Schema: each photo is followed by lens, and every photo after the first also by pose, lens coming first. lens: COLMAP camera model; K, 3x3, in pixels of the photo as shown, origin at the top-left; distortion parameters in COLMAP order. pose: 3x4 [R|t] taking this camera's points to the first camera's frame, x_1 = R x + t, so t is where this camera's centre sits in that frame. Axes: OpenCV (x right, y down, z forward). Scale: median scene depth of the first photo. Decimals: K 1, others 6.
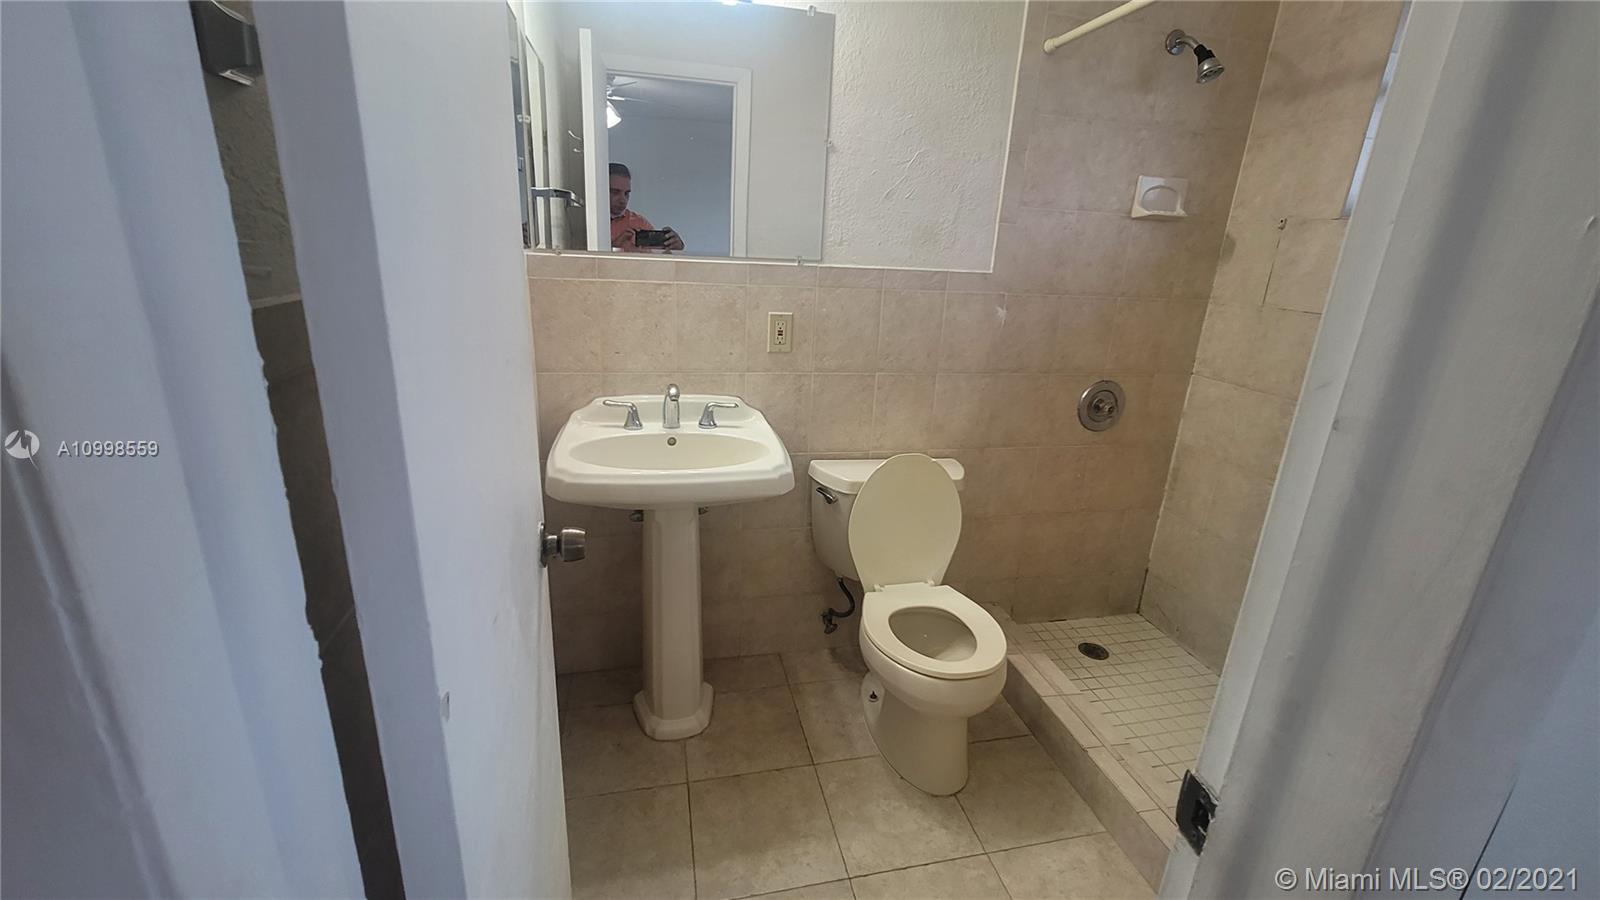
lens RADIAL K [[648.4, 0, 801.5], [0, 648.4, 448.1], [0, 0, 1]] dist [0.000284, 0.000223]
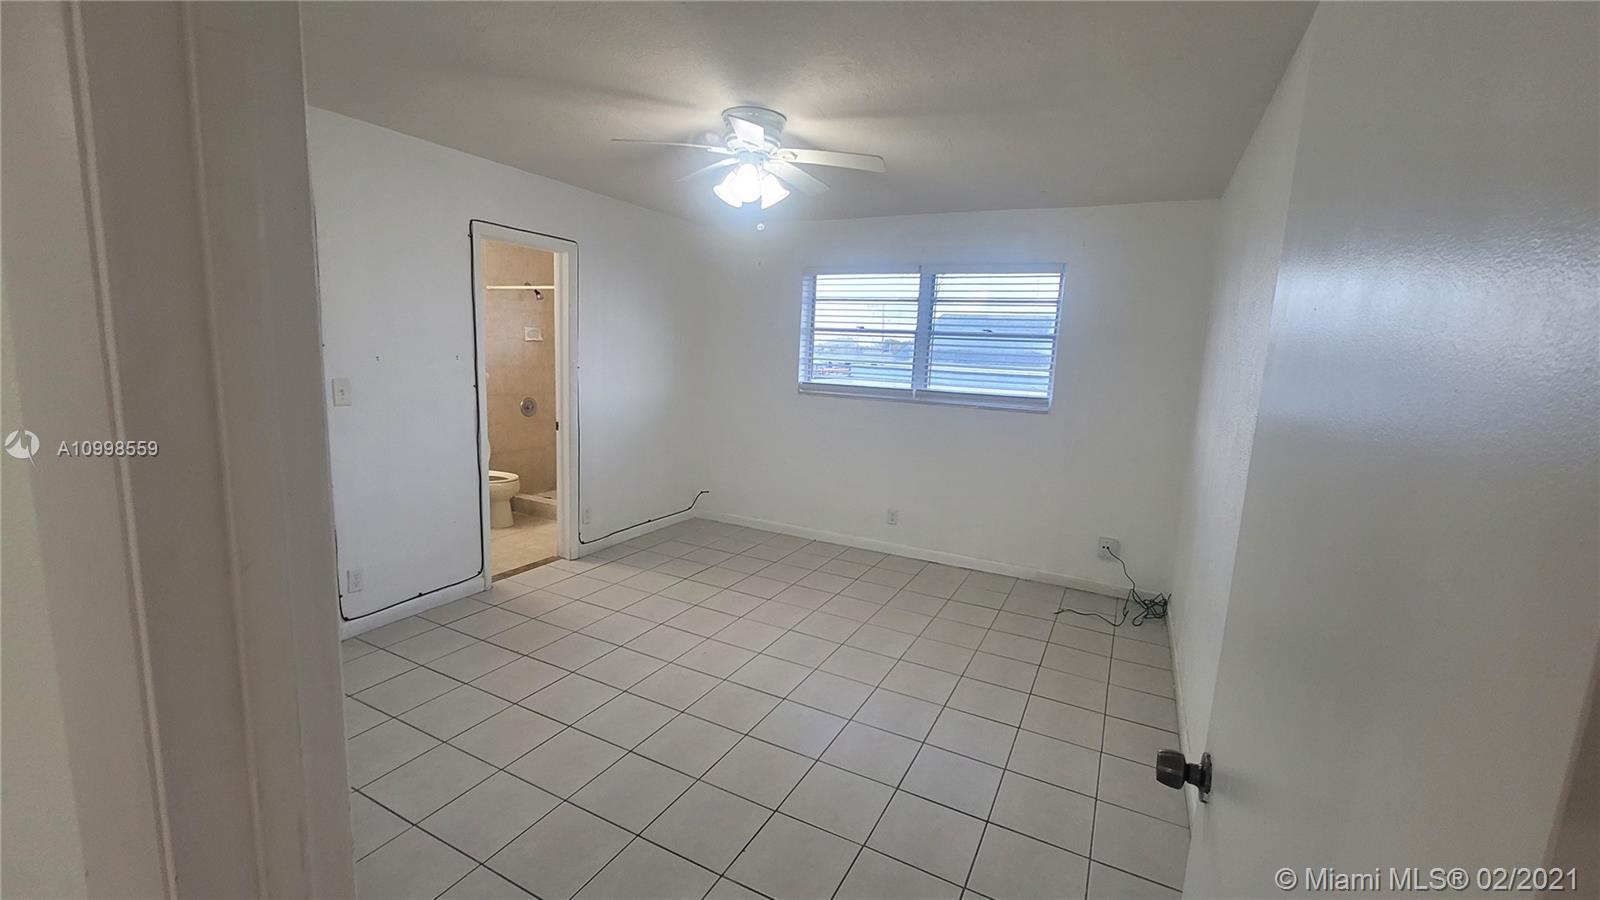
lens RADIAL K [[648.4, 0, 799.1], [0, 648.4, 450.7], [0, 0, 1]] dist [0.000284, 0.000223]
pose [[0.650308, -0.138735, 0.746895, -0.912859], [0.212280, 0.977203, -0.003314, 0.389107], [-0.729409, 0.160706, 0.664934, -1.710806]]
